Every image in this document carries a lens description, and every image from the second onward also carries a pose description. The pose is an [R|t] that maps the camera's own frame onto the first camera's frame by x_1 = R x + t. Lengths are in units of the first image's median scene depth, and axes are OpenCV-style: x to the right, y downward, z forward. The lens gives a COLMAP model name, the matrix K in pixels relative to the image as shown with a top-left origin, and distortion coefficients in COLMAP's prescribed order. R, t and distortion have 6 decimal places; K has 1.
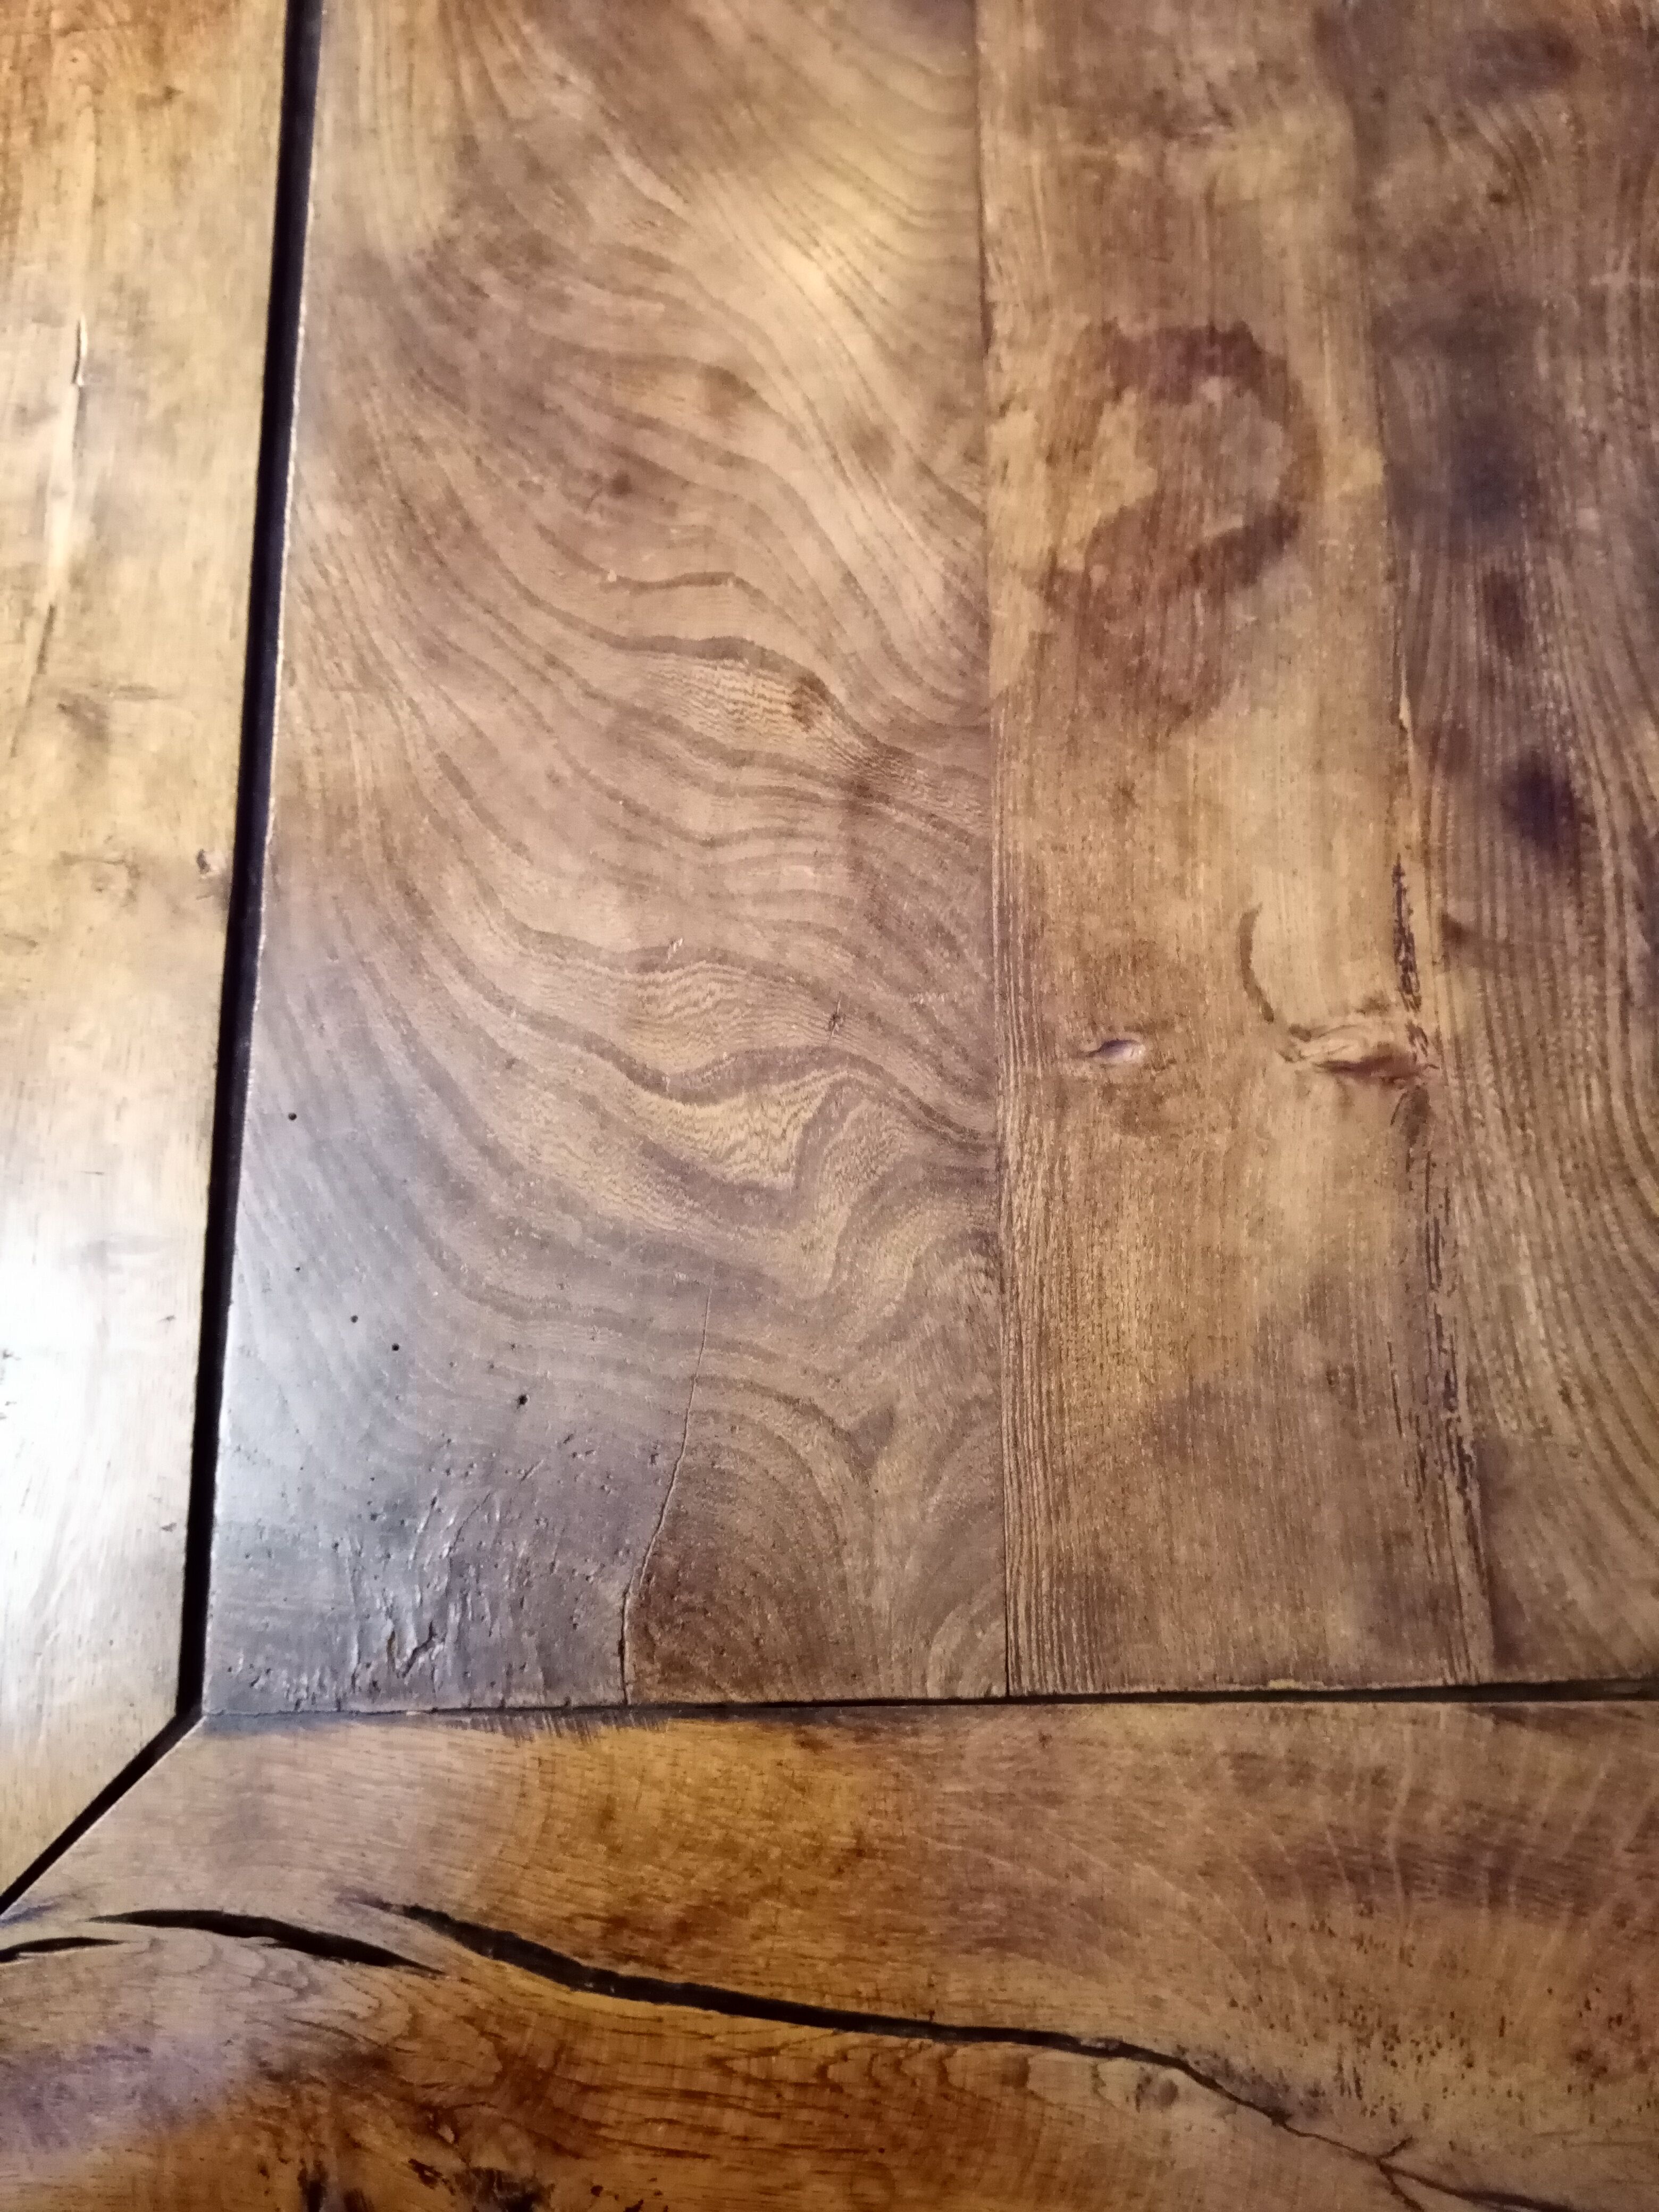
lens RADIAL K [[1736.3, 0, 829.5], [0, 1736.3, 1106.0], [0, 0, 1]] dist [0.037923, -0.063282]
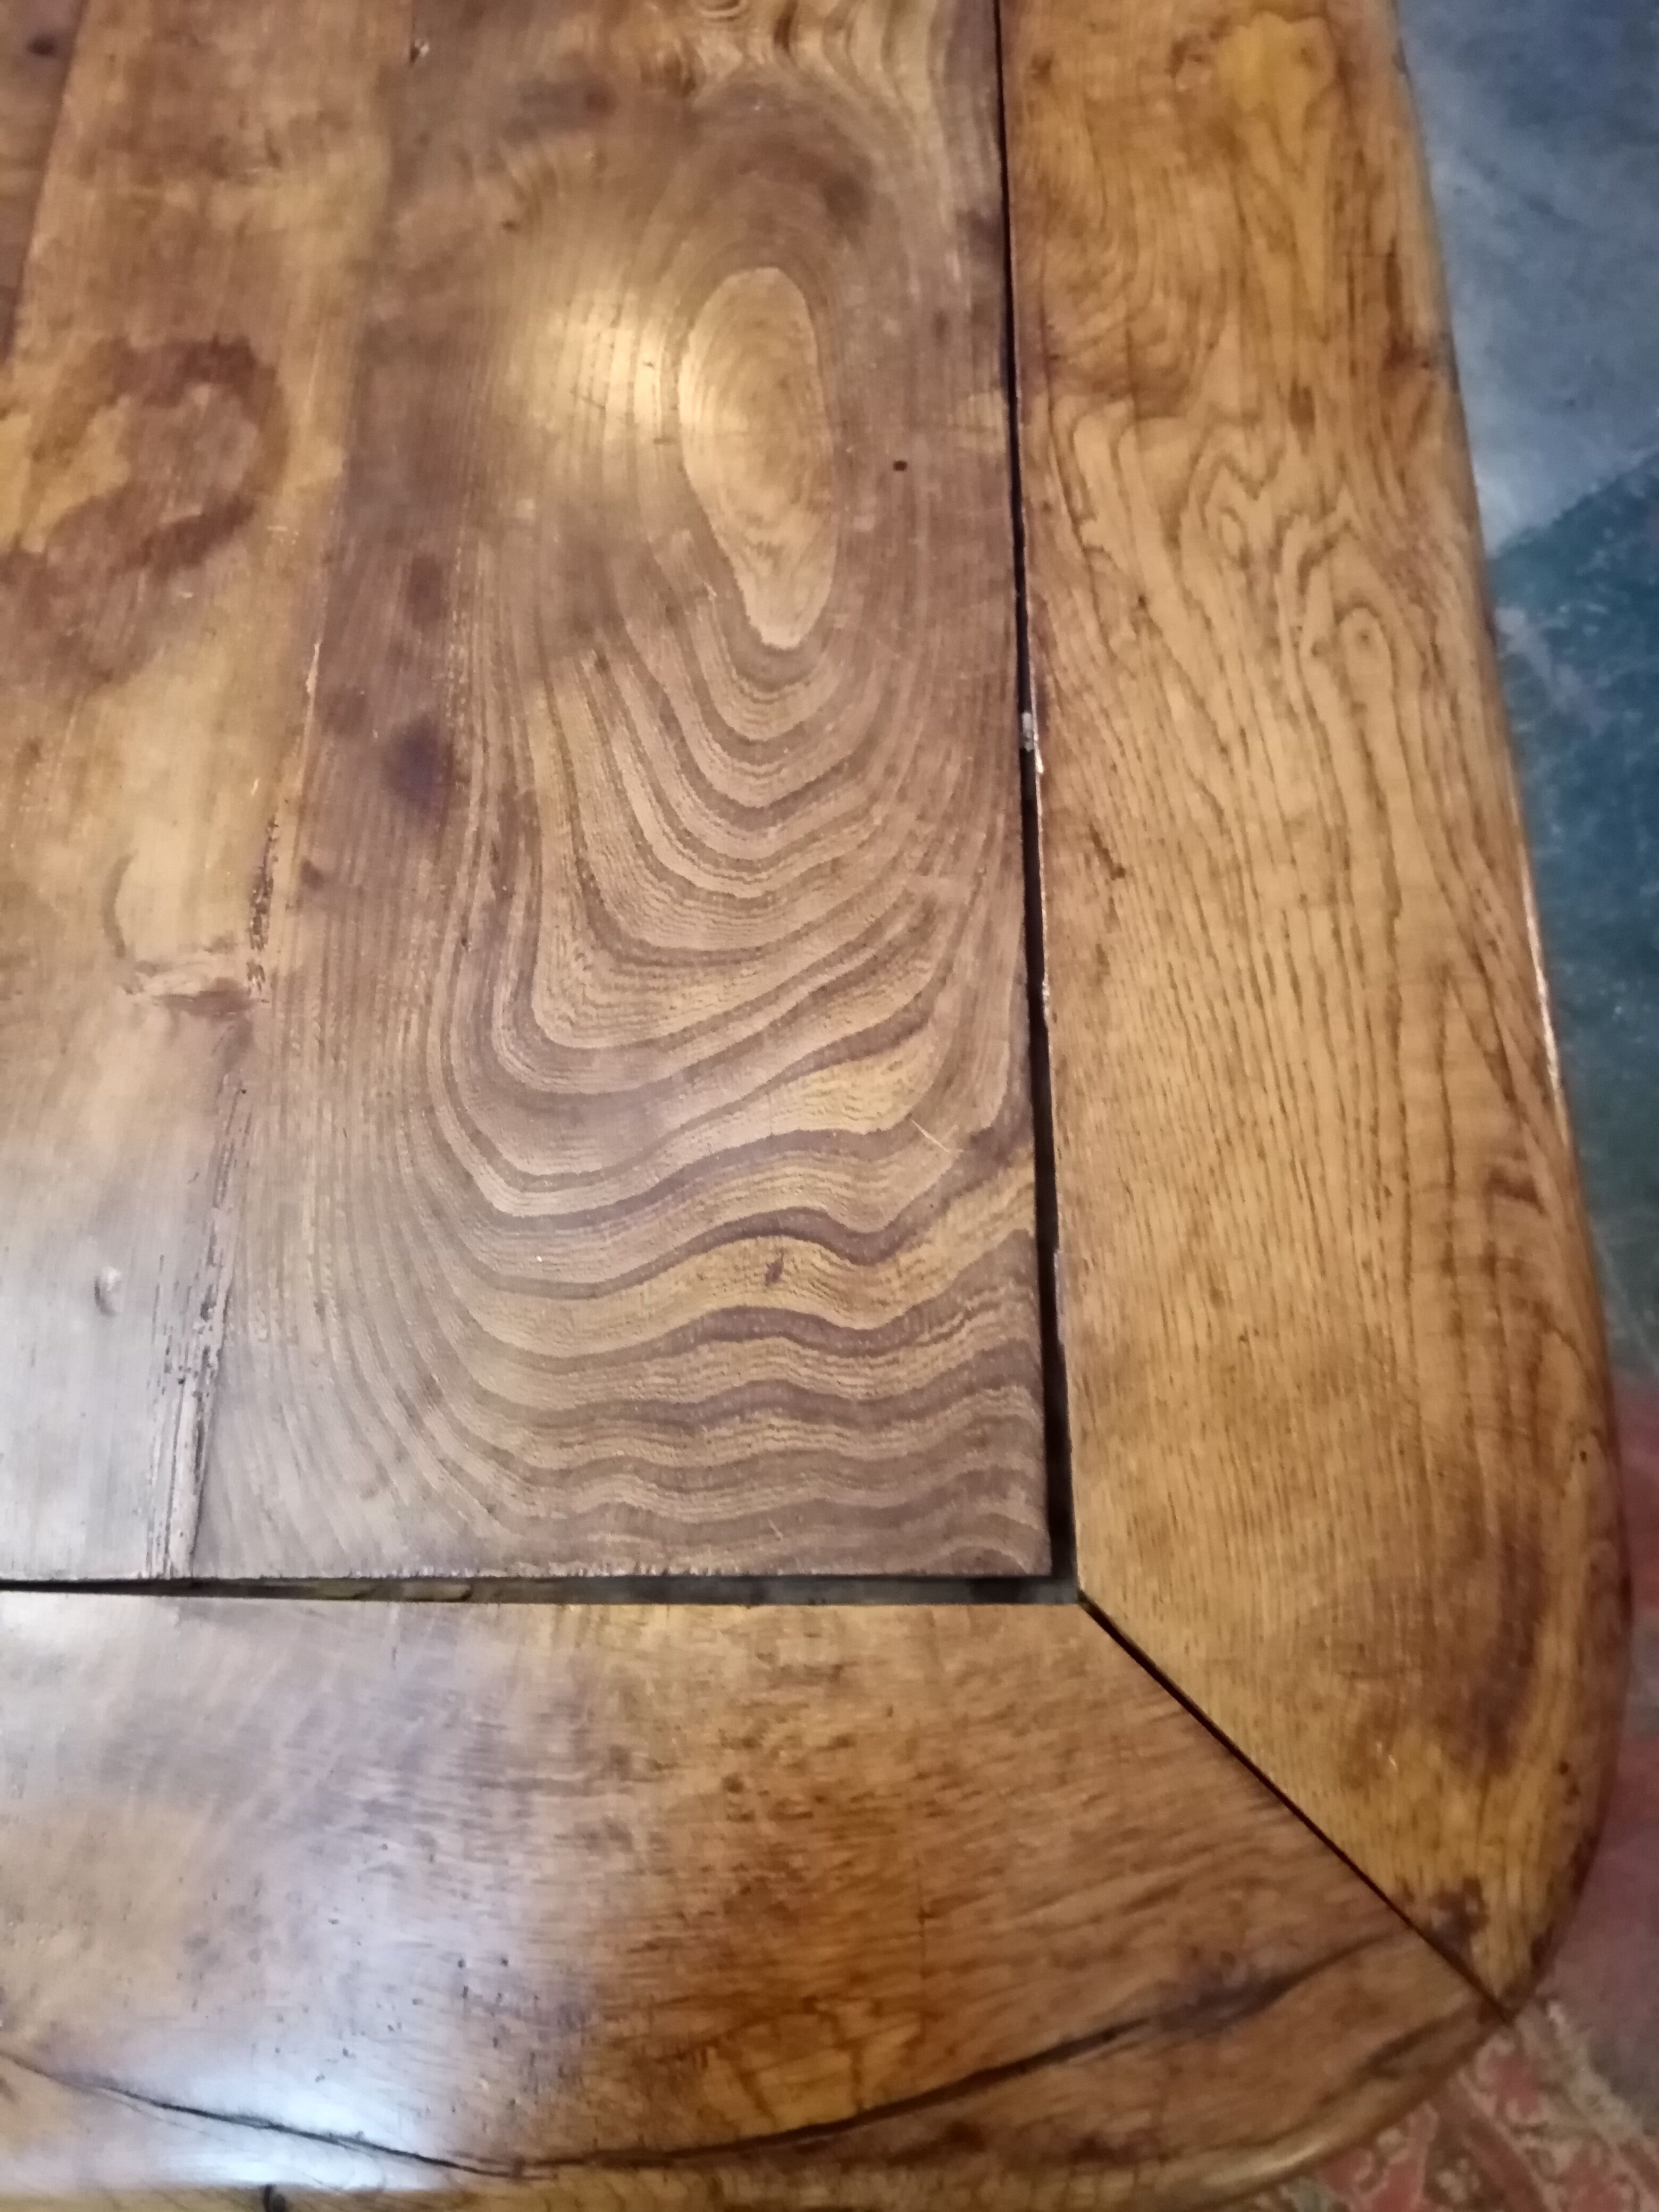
lens RADIAL K [[1736.3, 0, 829.5], [0, 1736.3, 1106.0], [0, 0, 1]] dist [0.037923, -0.063282]
pose [[0.998992, 0.014883, -0.042356, 0.714597], [-0.018019, 0.997047, -0.074650, 0.110225], [0.041119, 0.075338, 0.996310, -0.028488]]
